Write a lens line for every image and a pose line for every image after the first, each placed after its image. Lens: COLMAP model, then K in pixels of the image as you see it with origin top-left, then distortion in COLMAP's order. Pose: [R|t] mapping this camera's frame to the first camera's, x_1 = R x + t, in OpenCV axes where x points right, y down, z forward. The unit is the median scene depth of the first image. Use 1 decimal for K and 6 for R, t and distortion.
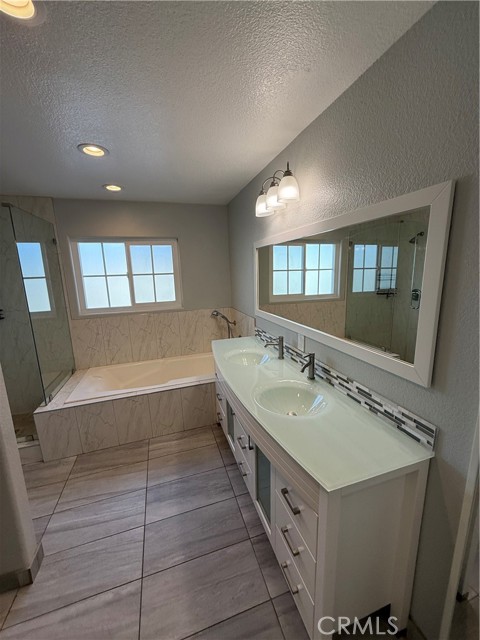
lens RADIAL K [[256.0, 0, 241.3], [0, 256.0, 319.0], [0, 0, 1]] dist [0.001746, 0.000205]
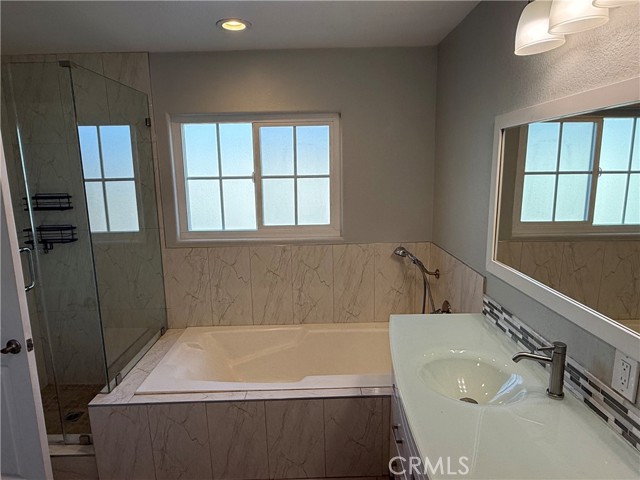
lens RADIAL K [[401.3, 0, 318.1], [0, 401.3, 240.0], [0, 0, 1]] dist [0.000725, -0.000224]
pose [[0.953244, 0.067389, -0.294592, -0.028280], [-0.067378, 0.997675, 0.010197, -0.058972], [0.294594, 0.010129, 0.955569, 0.205062]]
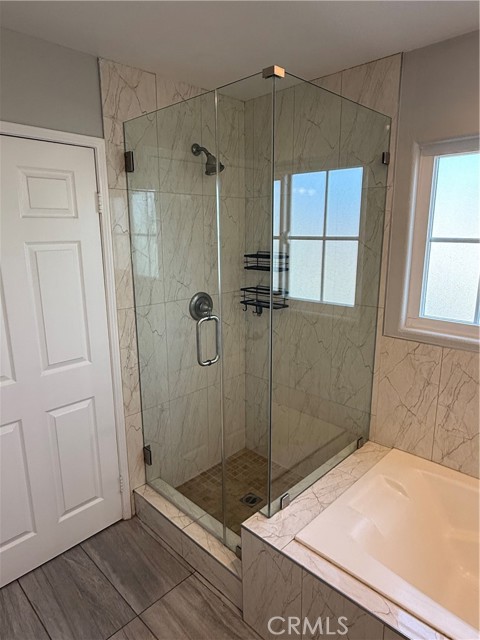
lens RADIAL K [[401.3, 0, 239.0], [0, 401.3, 316.1], [0, 0, 1]] dist [0.000725, -0.000224]
pose [[0.465924, 0.213851, -0.858593, -0.209049], [-0.176423, 0.973323, 0.146689, -0.102979], [0.867058, 0.083129, 0.491223, 0.498722]]
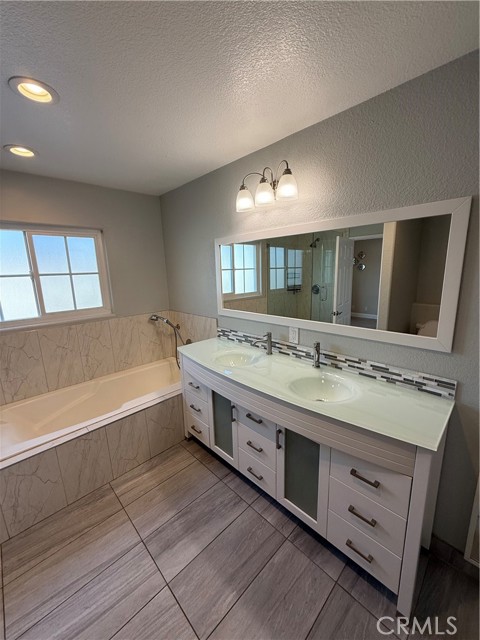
lens RADIAL K [[256.0, 0, 242.8], [0, 256.0, 318.5], [0, 0, 1]] dist [0.001746, 0.000205]
pose [[0.895970, -0.083745, 0.436147, -0.285906], [0.087224, 0.996115, 0.012083, -0.005512], [-0.435465, 0.027217, 0.899794, 0.100666]]
